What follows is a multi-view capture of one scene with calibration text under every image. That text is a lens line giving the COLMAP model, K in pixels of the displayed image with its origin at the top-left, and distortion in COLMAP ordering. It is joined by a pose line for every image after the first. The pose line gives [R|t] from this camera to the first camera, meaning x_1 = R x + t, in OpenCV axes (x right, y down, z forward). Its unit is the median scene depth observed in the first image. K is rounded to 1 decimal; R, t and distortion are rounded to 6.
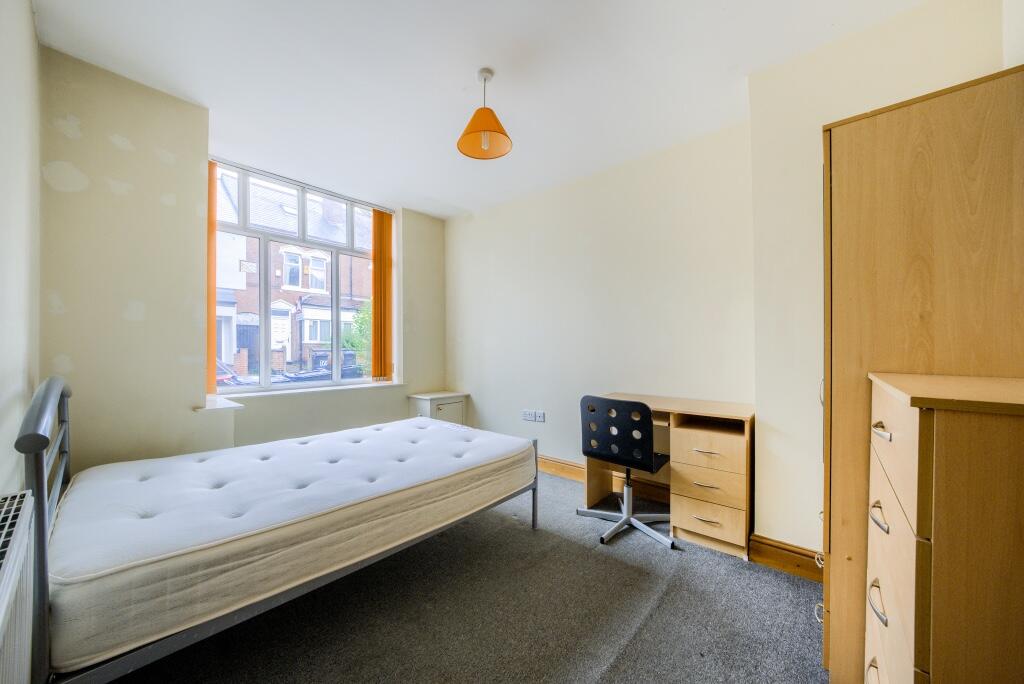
lens RADIAL K [[365.7, 0, 510.7], [0, 365.7, 345.1], [0, 0, 1]] dist [-0.002722, -0.000205]
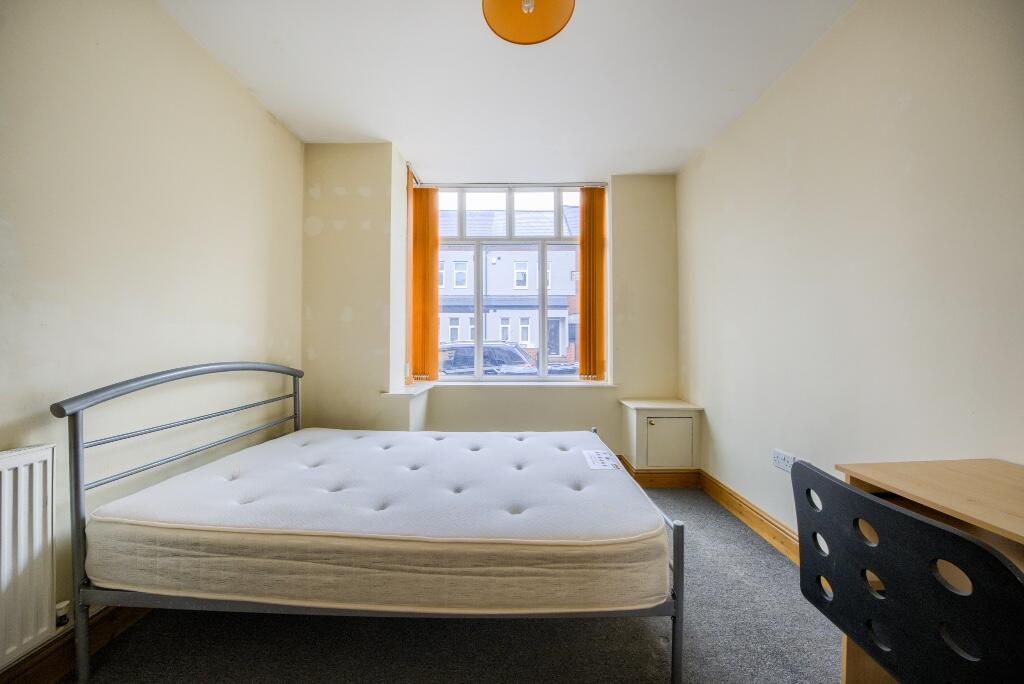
lens RADIAL K [[351.2, 0, 511.7], [0, 351.2, 344.5], [0, 0, 1]] dist [-0.015081, 0.000894]
pose [[0.650919, 0.007023, -0.759115, 0.281702], [0.003632, 0.999917, 0.012365, 0.000723], [0.759138, -0.010806, 0.650840, 0.512498]]
